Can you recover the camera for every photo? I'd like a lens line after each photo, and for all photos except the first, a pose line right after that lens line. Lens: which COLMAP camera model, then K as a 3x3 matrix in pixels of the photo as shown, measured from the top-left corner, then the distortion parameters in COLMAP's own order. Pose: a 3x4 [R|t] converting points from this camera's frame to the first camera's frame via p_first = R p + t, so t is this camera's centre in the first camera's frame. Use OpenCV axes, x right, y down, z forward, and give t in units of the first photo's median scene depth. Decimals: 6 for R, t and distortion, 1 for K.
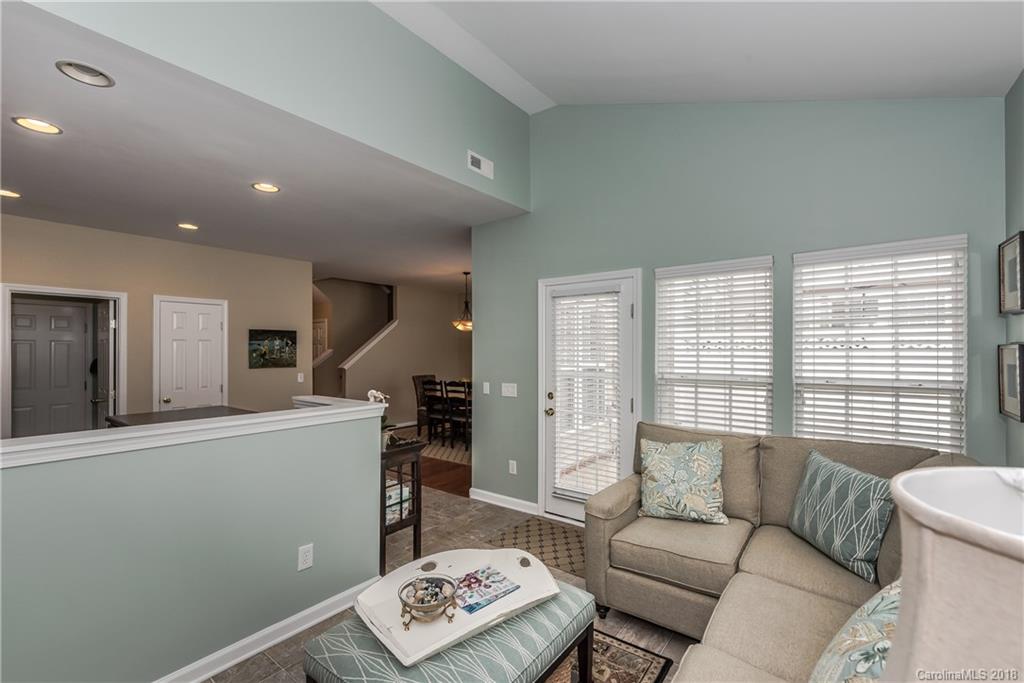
lens RADIAL K [[441.1, 0, 516.2], [0, 441.1, 344.5], [0, 0, 1]] dist [0.004519, -0.002458]
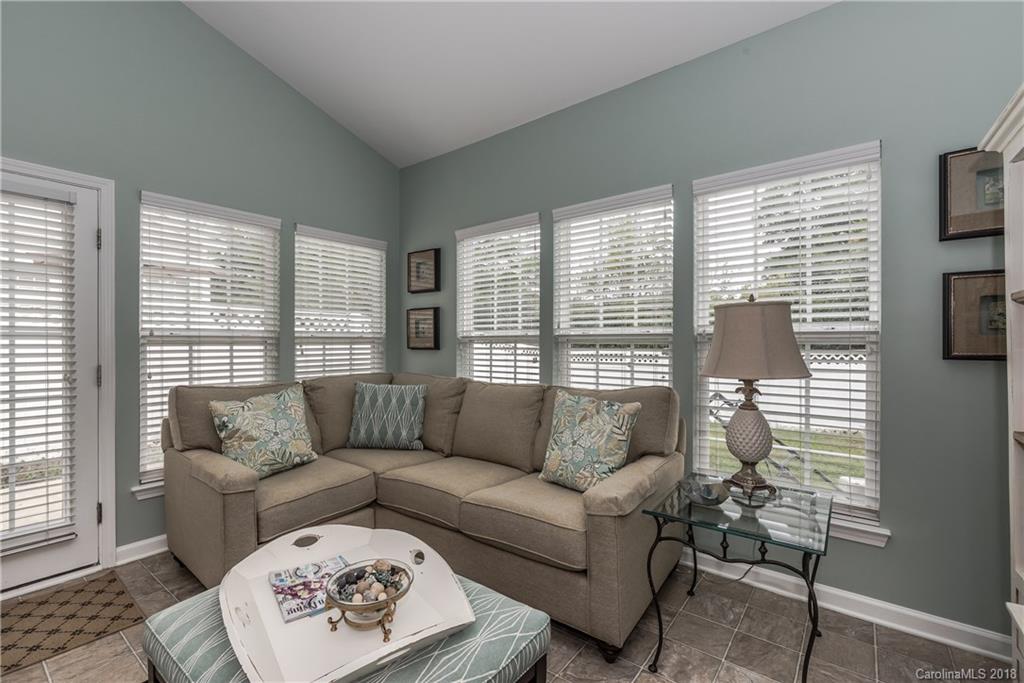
lens RADIAL K [[441.1, 0, 499.4], [0, 441.1, 345.3], [0, 0, 1]] dist [0.004519, -0.002458]
pose [[0.036832, -0.007846, 0.999291, -0.247951], [-0.004464, 0.999958, 0.008016, 0.049622], [-0.999311, -0.004756, 0.036796, 0.216738]]
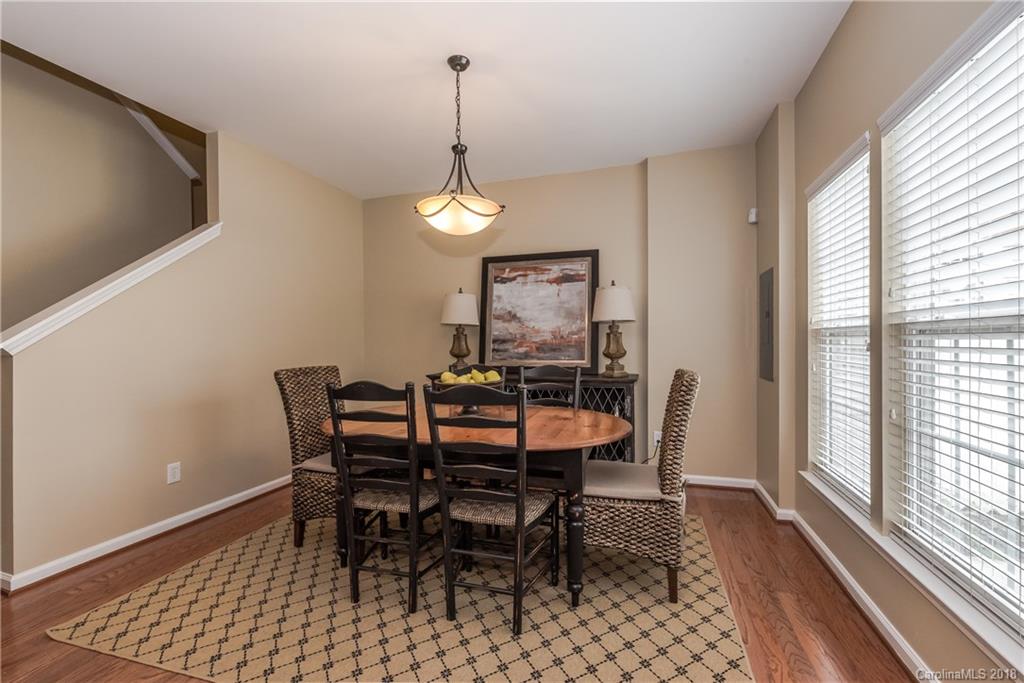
lens RADIAL K [[441.1, 0, 509.0], [0, 441.1, 341.2], [0, 0, 1]] dist [0.004519, -0.002458]
pose [[0.947037, -0.004082, 0.321097, -0.234643], [0.000493, 0.999937, 0.011258, 0.060618], [-0.321123, -0.010504, 0.946979, 0.837648]]
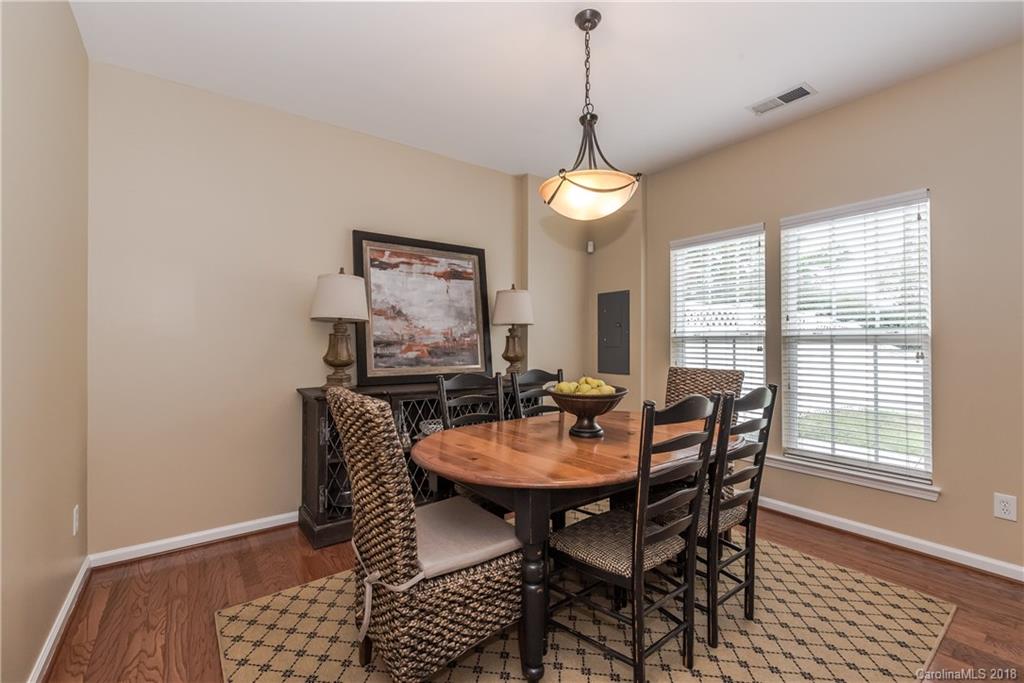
lens RADIAL K [[441.1, 0, 519.7], [0, 441.1, 339.4], [0, 0, 1]] dist [0.004519, -0.002458]
pose [[0.292998, 0.005765, 0.956096, -0.508189], [-0.012733, 0.999917, -0.002128, 0.062065], [-0.956028, -0.011550, 0.293047, 1.208088]]
